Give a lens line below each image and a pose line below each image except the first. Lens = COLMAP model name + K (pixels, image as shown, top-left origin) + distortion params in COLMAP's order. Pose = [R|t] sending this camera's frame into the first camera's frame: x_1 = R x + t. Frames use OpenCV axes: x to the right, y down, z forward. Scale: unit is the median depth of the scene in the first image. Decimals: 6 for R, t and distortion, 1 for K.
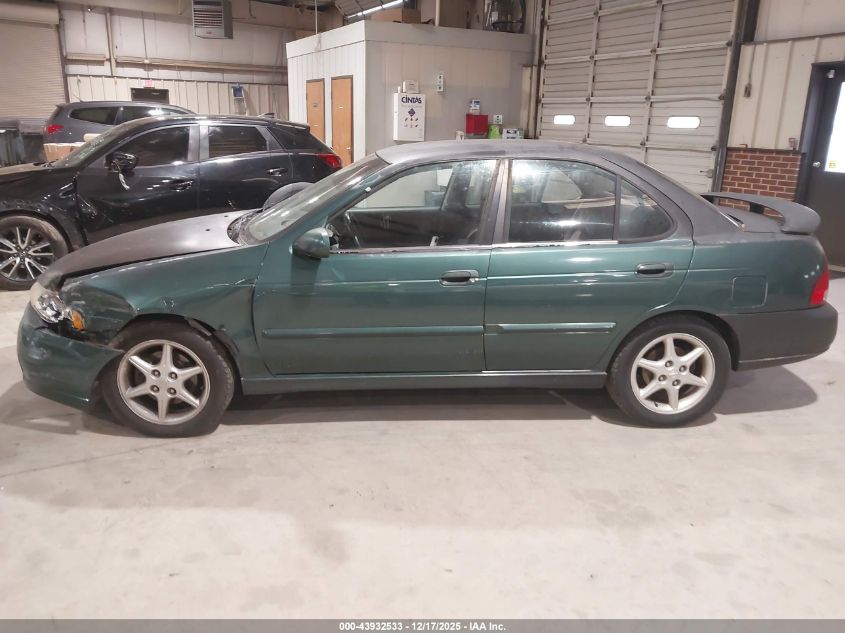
lens RADIAL K [[670.6, 0, 416.6], [0, 670.6, 318.0], [0, 0, 1]] dist [0.039613, -0.042753]
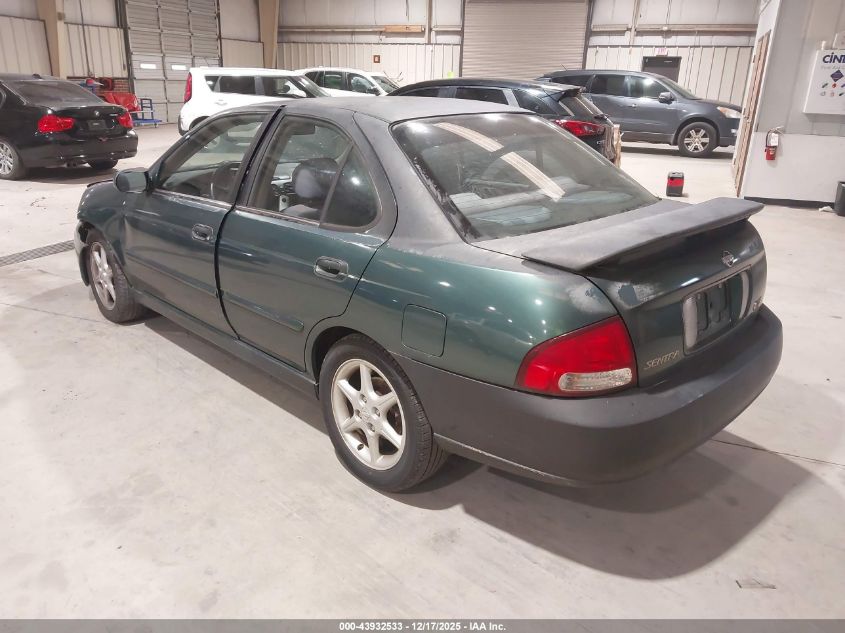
lens RADIAL K [[670.6, 0, 410.3], [0, 670.6, 316.5], [0, 0, 1]] dist [0.039613, -0.042753]
pose [[0.635427, 0.252365, -0.729756, 0.393078], [-0.226820, 0.964394, 0.136006, -0.057205], [0.738095, 0.079101, 0.670043, 0.223613]]
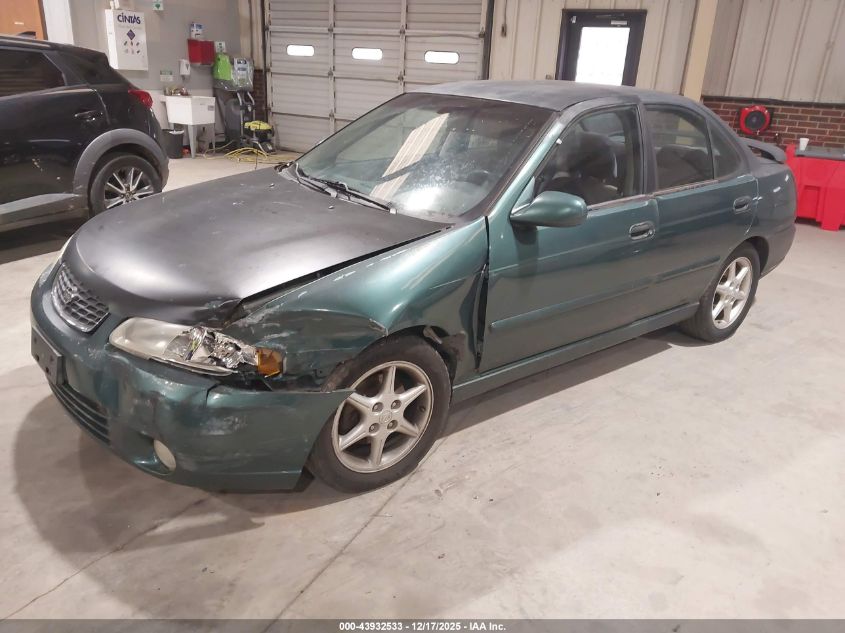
lens RADIAL K [[670.6, 0, 421.9], [0, 670.6, 310.4], [0, 0, 1]] dist [0.039613, -0.042753]
pose [[0.820636, -0.180678, 0.542137, -0.286866], [0.133120, 0.983043, 0.126114, -0.043080], [-0.555730, -0.031324, 0.830772, 0.143467]]
